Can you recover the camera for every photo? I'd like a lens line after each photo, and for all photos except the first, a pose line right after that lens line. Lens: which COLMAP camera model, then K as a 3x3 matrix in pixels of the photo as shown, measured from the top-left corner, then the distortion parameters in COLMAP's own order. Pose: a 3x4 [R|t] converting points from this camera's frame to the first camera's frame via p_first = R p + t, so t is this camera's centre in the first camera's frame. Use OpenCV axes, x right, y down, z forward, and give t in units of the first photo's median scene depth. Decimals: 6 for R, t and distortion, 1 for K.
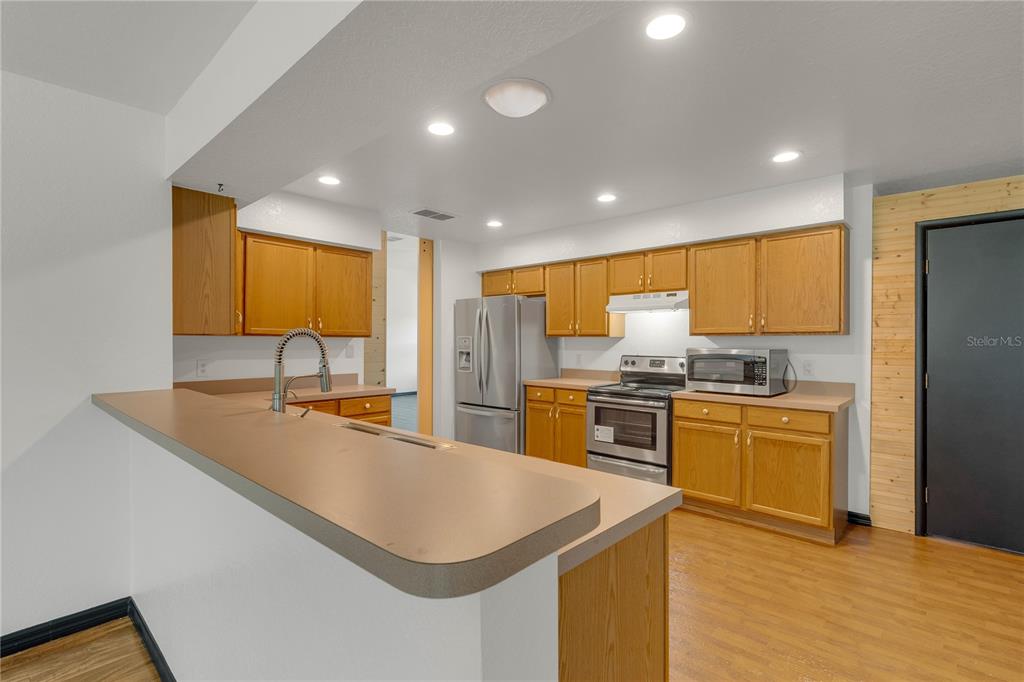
lens RADIAL K [[492.6, 0, 509.1], [0, 492.6, 339.7], [0, 0, 1]] dist [0.005562, 0.000765]
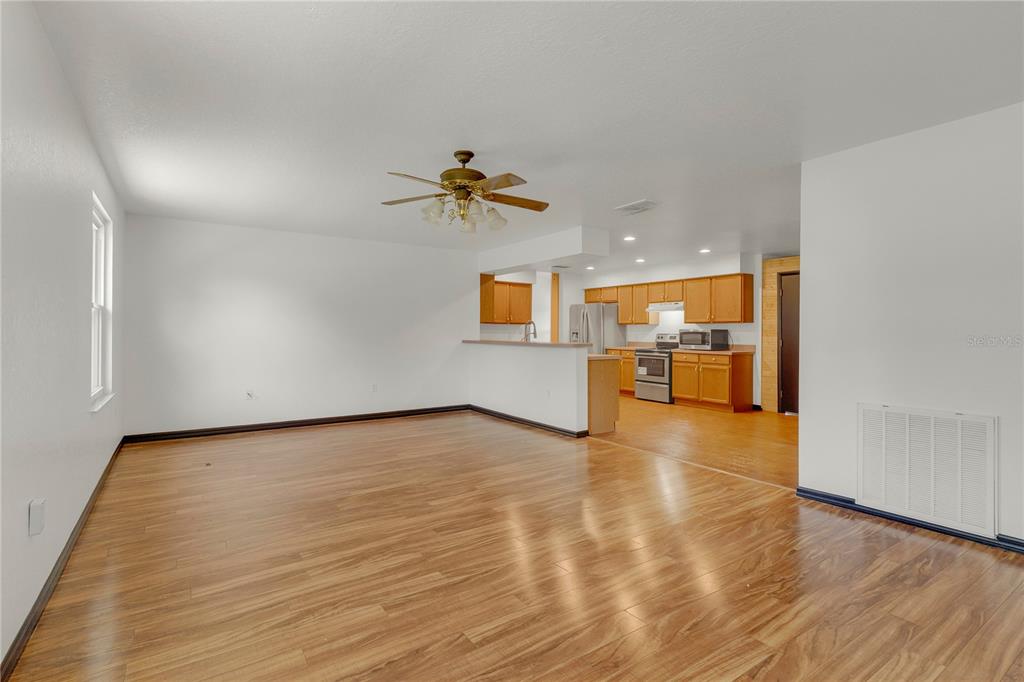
lens RADIAL K [[492.6, 0, 511.3], [0, 492.6, 332.1], [0, 0, 1]] dist [0.005562, 0.000765]
pose [[0.974845, 0.004779, -0.222835, 0.116161], [-0.004634, 0.999989, 0.001175, 0.028612], [0.222838, -0.000113, 0.974856, -1.130025]]
